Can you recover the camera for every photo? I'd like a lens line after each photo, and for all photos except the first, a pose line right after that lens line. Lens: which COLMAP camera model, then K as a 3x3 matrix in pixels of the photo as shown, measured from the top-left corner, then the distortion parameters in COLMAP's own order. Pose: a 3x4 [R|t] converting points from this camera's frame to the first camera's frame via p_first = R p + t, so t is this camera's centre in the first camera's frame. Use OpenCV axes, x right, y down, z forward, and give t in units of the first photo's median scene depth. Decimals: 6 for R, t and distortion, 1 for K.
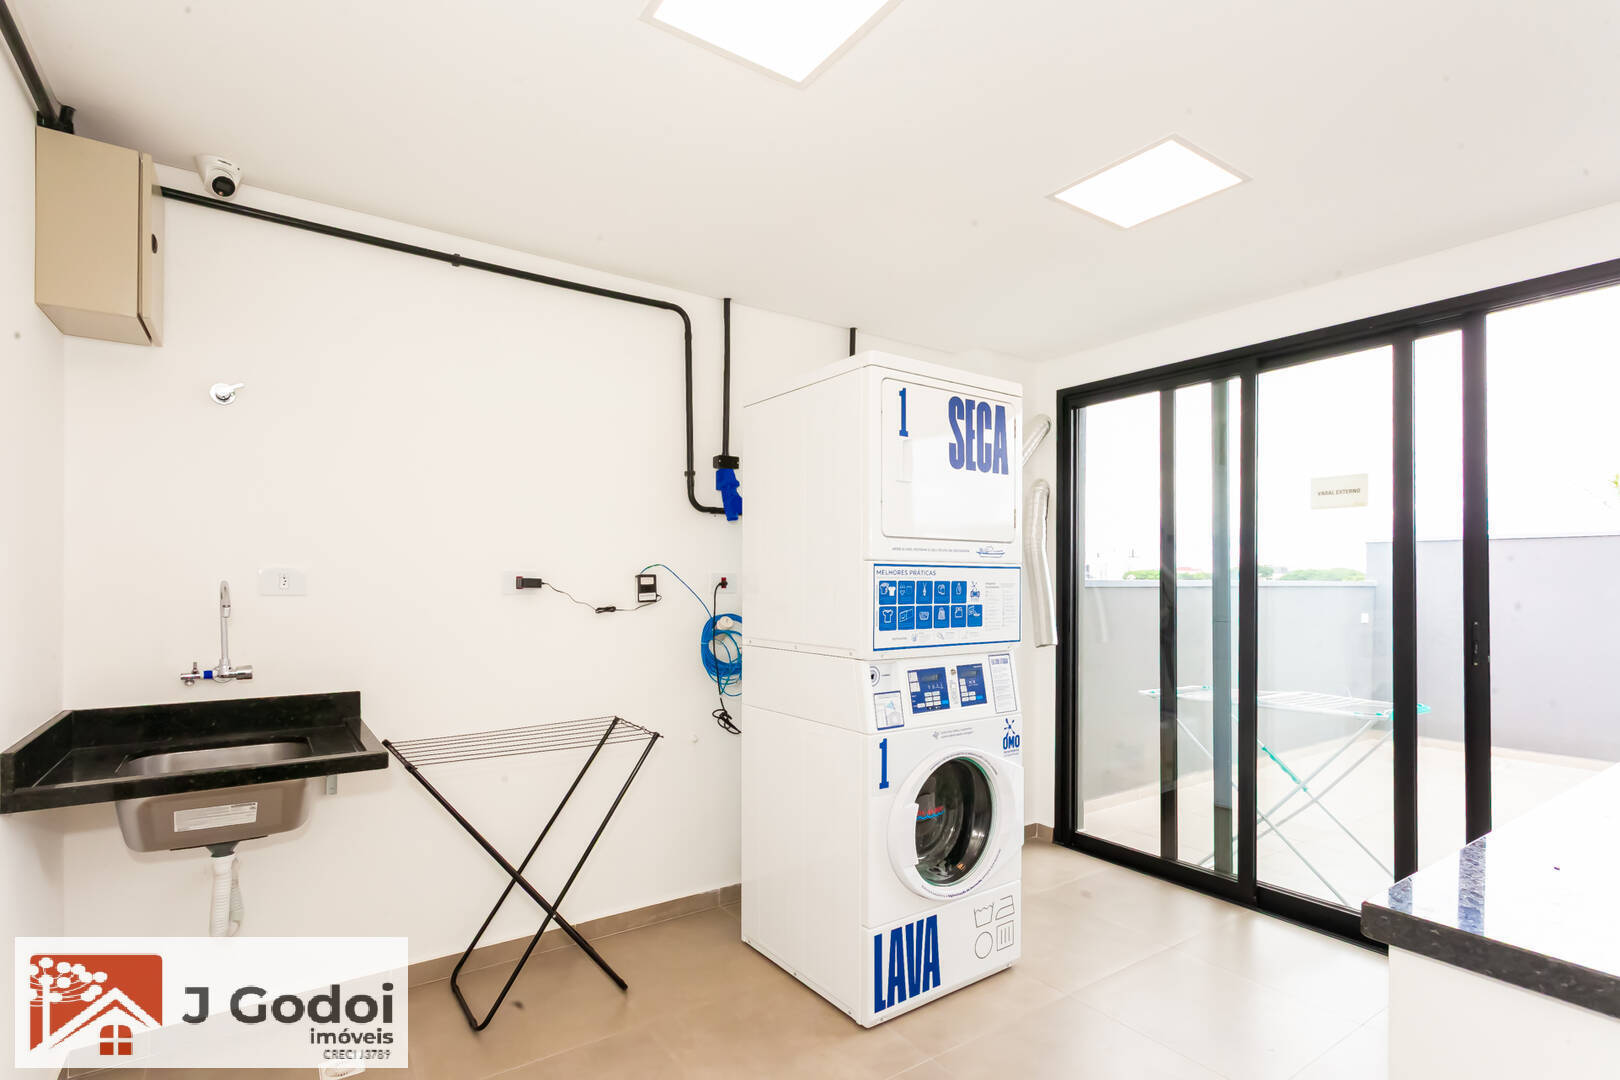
lens RADIAL K [[790.2, 0, 813.8], [0, 790.2, 554.1], [0, 0, 1]] dist [-0.031610, 0.015725]
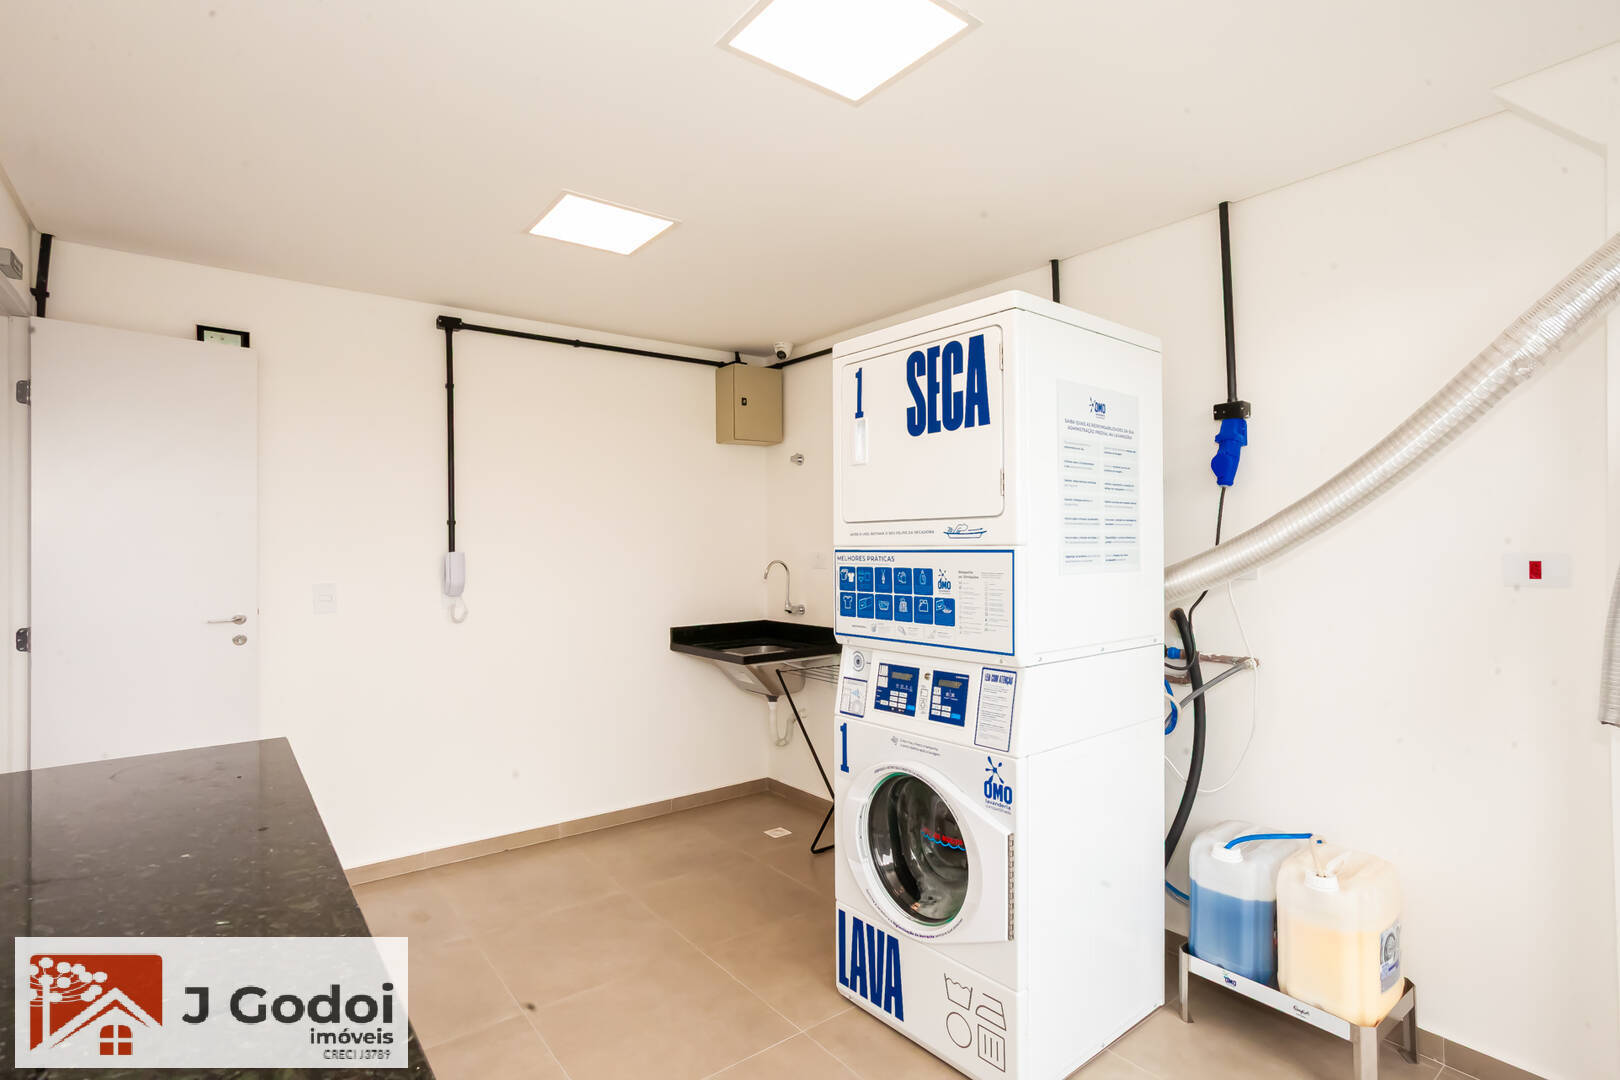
lens RADIAL K [[790.2, 0, 818.6], [0, 790.2, 544.3], [0, 0, 1]] dist [-0.031610, 0.015725]
pose [[0.061457, -0.014836, -0.997999, 1.026263], [0.032071, 0.999403, -0.012882, 0.015682], [0.997594, -0.031215, 0.061896, 0.845906]]
